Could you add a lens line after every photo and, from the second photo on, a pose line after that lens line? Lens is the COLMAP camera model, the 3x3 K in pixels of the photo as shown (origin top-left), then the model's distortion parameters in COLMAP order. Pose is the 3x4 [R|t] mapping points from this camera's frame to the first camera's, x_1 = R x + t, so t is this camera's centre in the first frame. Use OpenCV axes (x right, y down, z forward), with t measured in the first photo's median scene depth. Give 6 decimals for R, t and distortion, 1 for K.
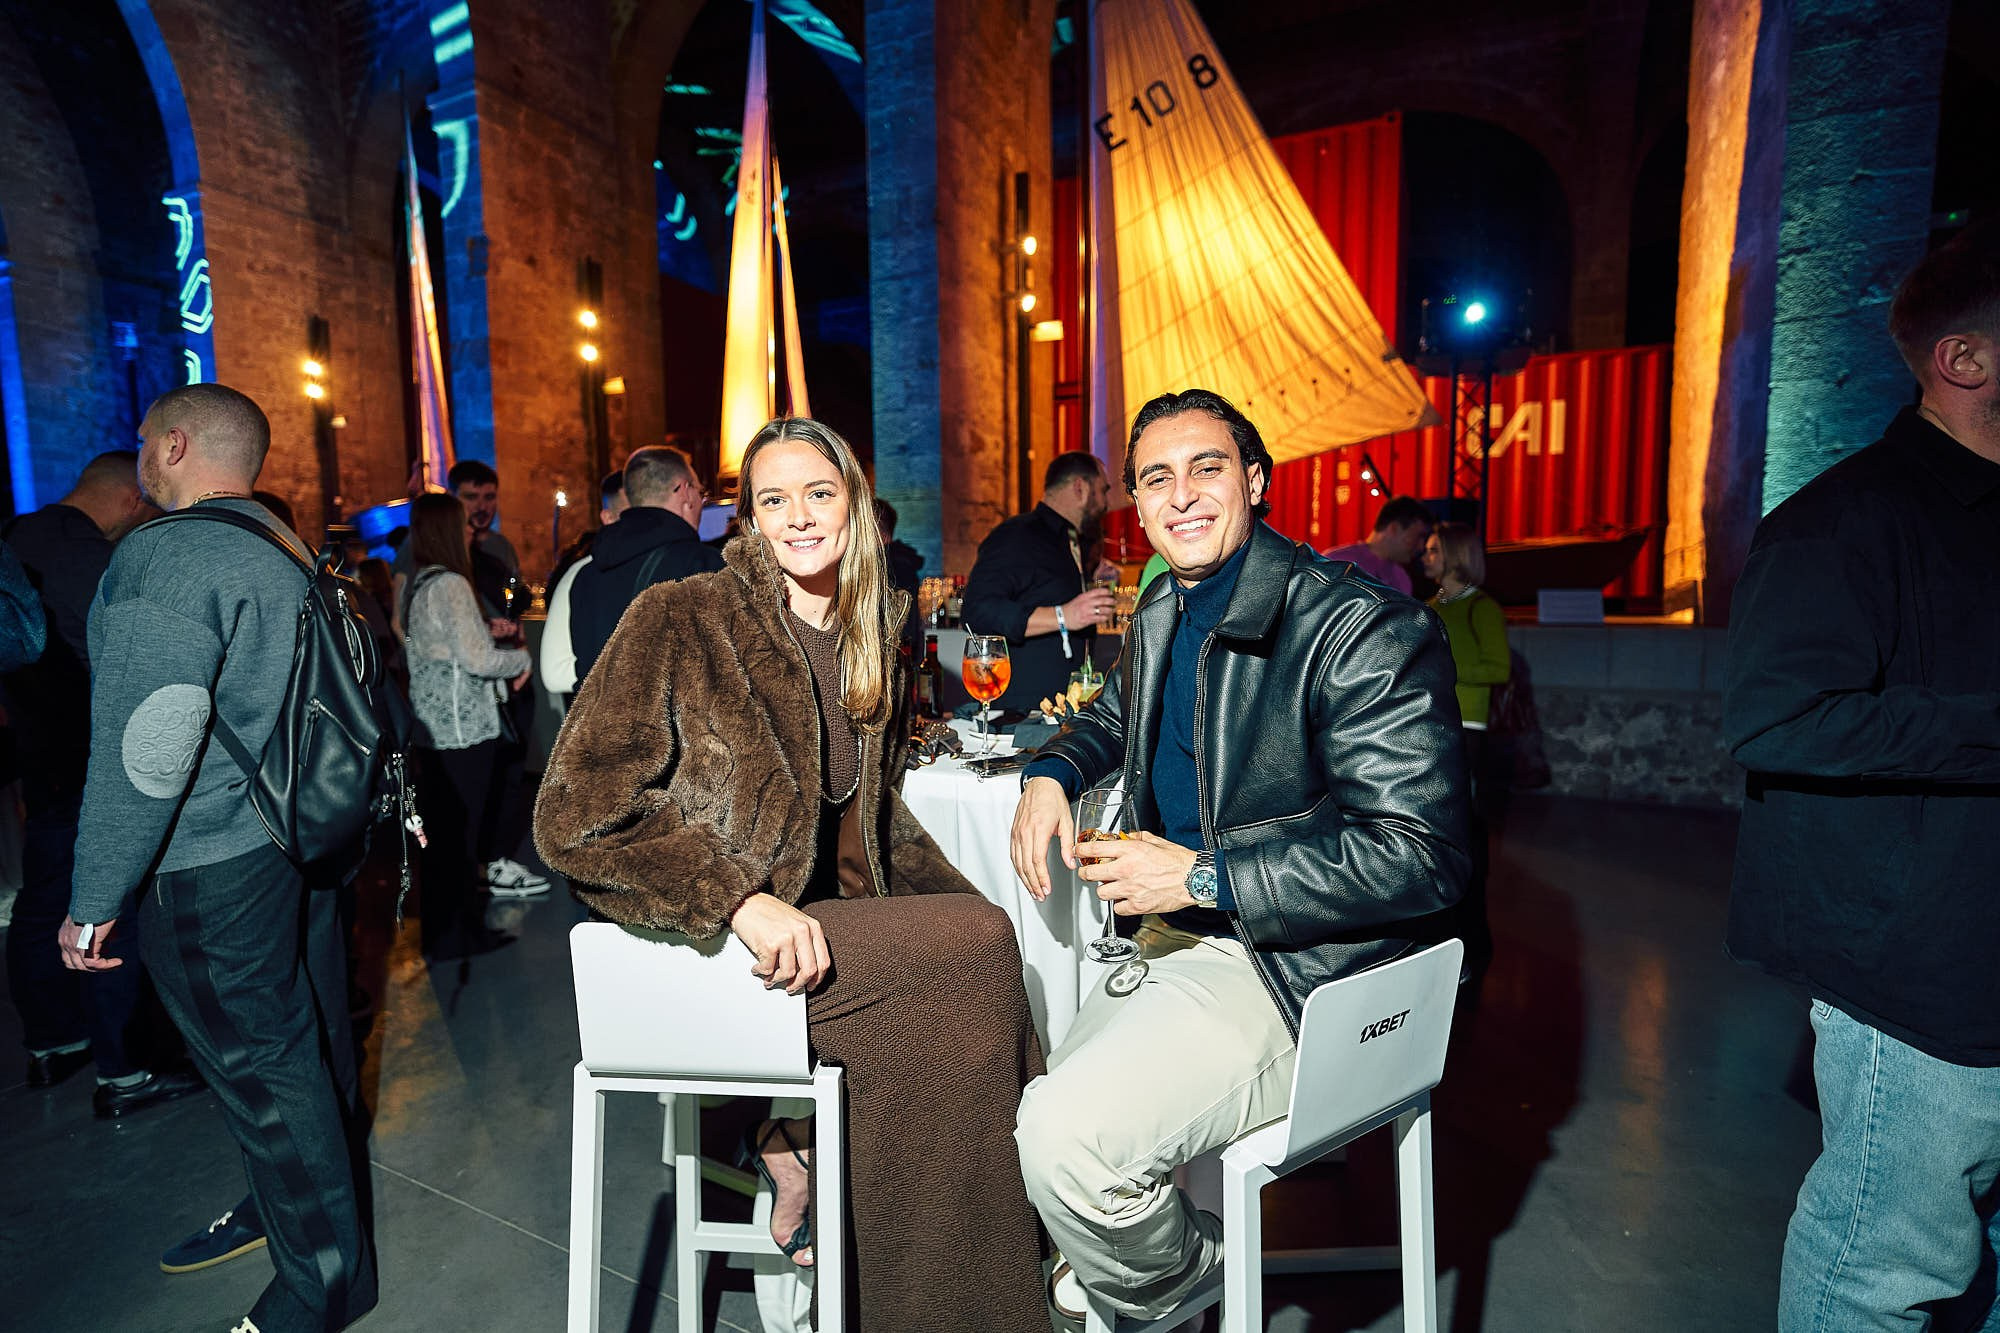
lens RADIAL K [[940.6, 0, 997.3], [0, 940.6, 669.0], [0, 0, 1]] dist [-0.021661, 0.011451]
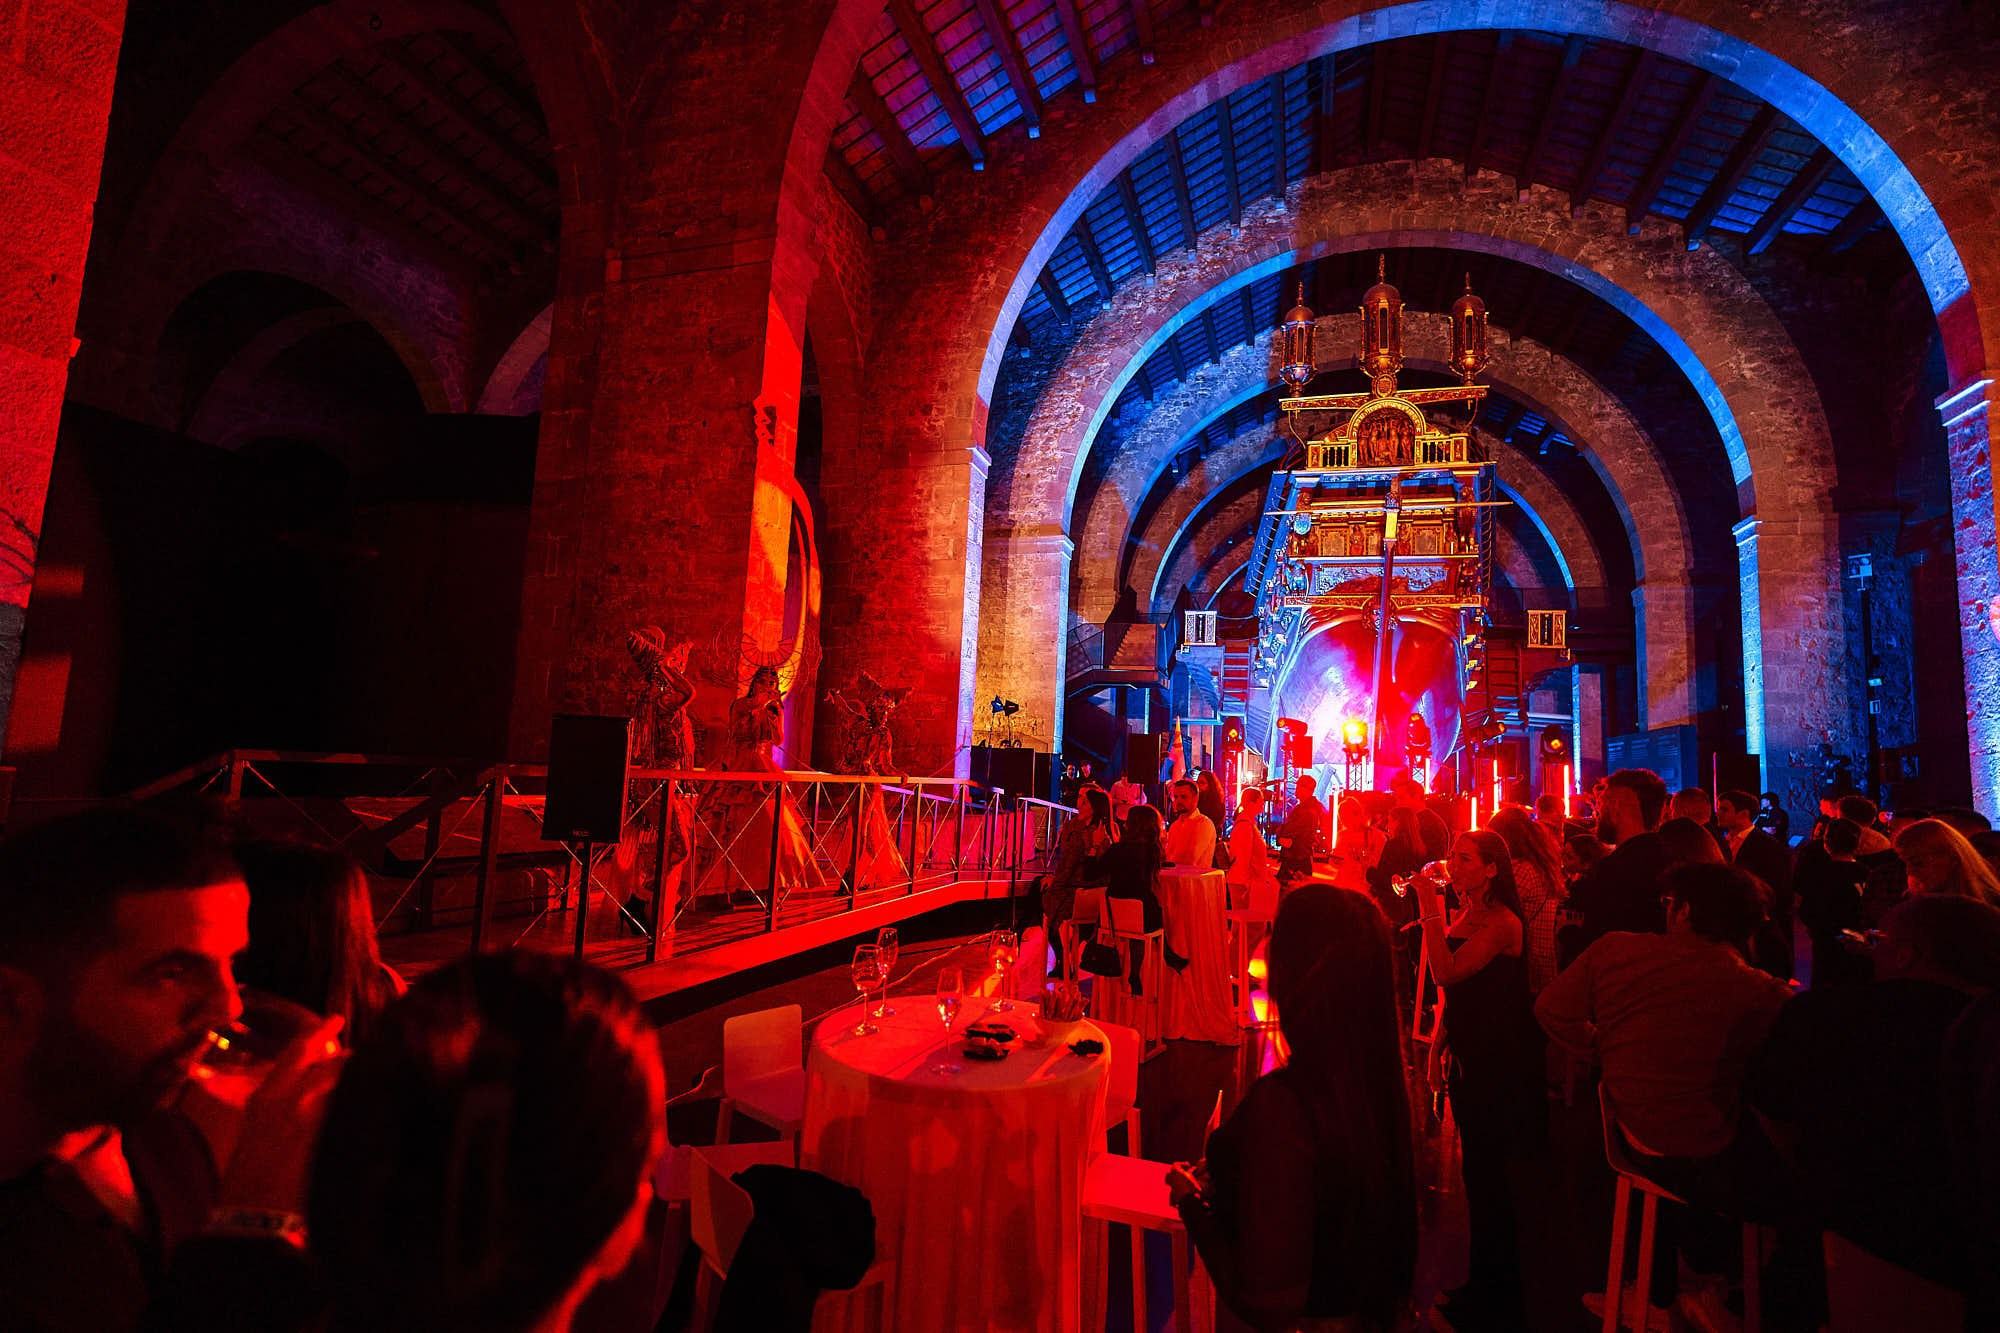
lens RADIAL K [[940.6, 0, 998.2], [0, 940.6, 666.7], [0, 0, 1]] dist [-0.021661, 0.011451]
pose [[0.126520, -0.094826, -0.987421, -0.183997], [-0.140159, 0.983725, -0.112429, -0.045183], [0.982012, 0.152621, 0.111170, 0.084429]]
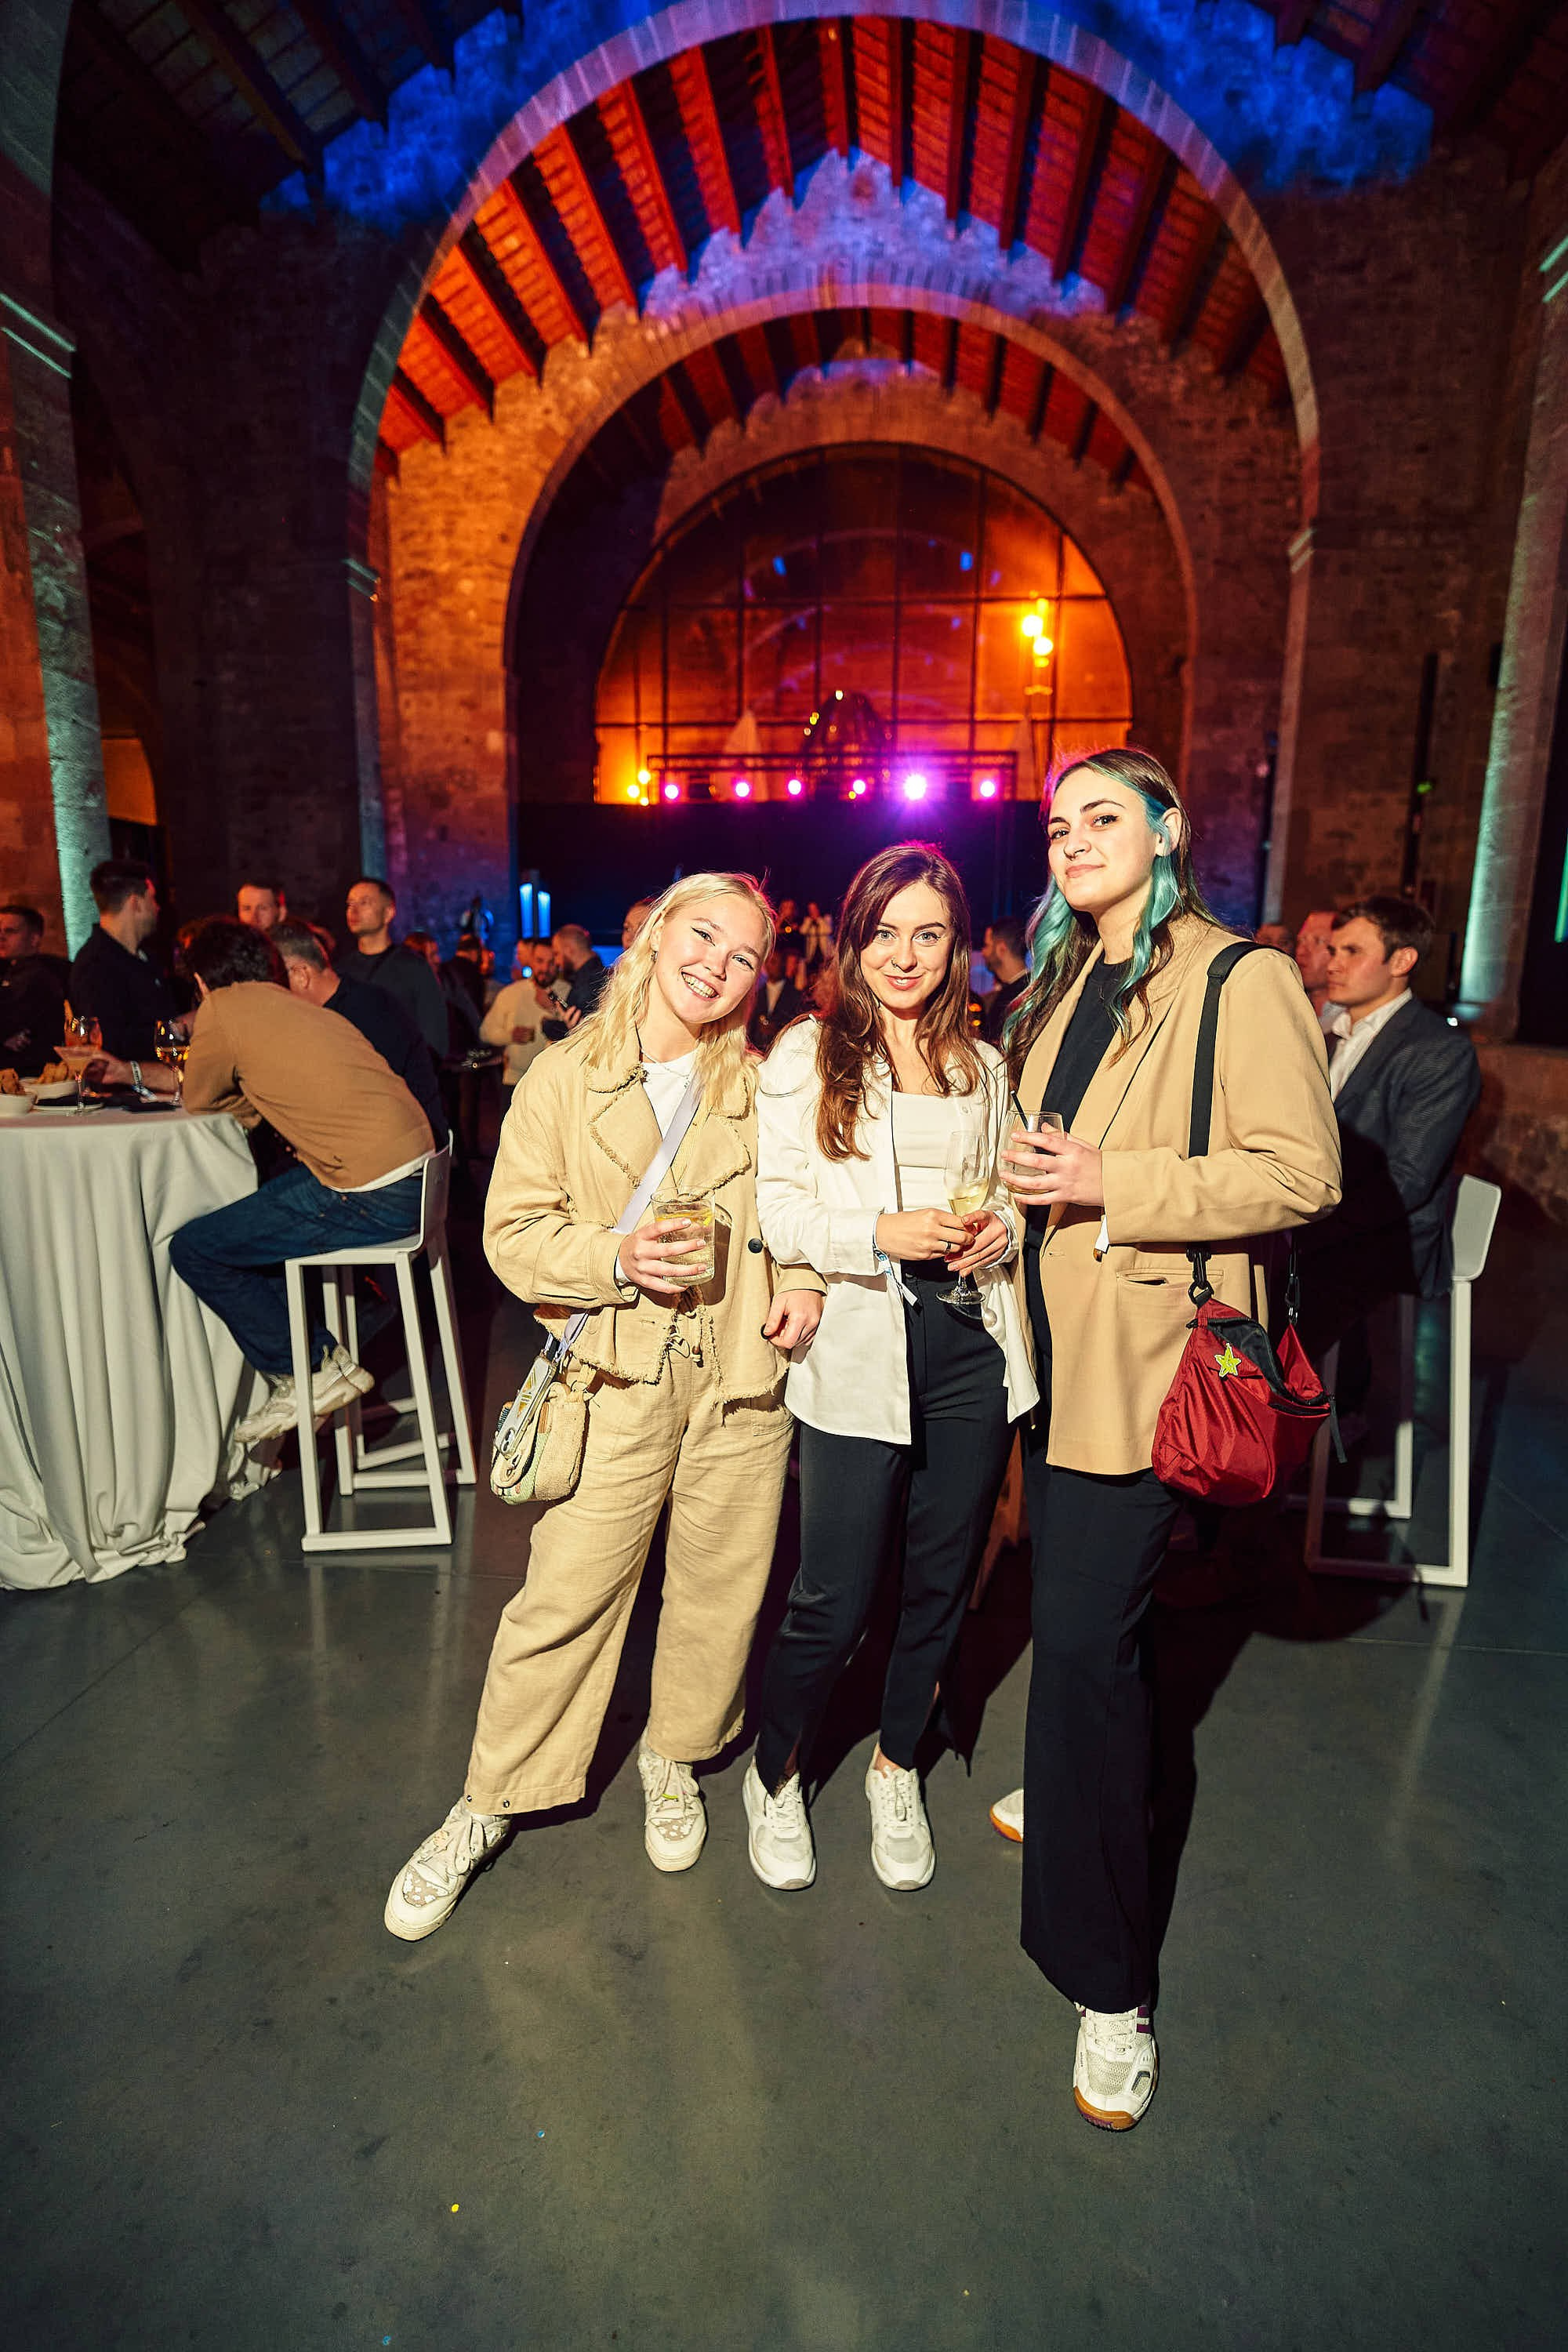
lens RADIAL K [[1106.1, 0, 782.5], [0, 1106.1, 1177.7], [0, 0, 1]] dist [-0.021661, 0.011451]
pose [[-0.322168, -0.168084, 0.931641, -0.609484], [0.077598, 0.976111, 0.202941, -0.029417], [-0.943497, 0.137674, -0.301429, 0.257006]]
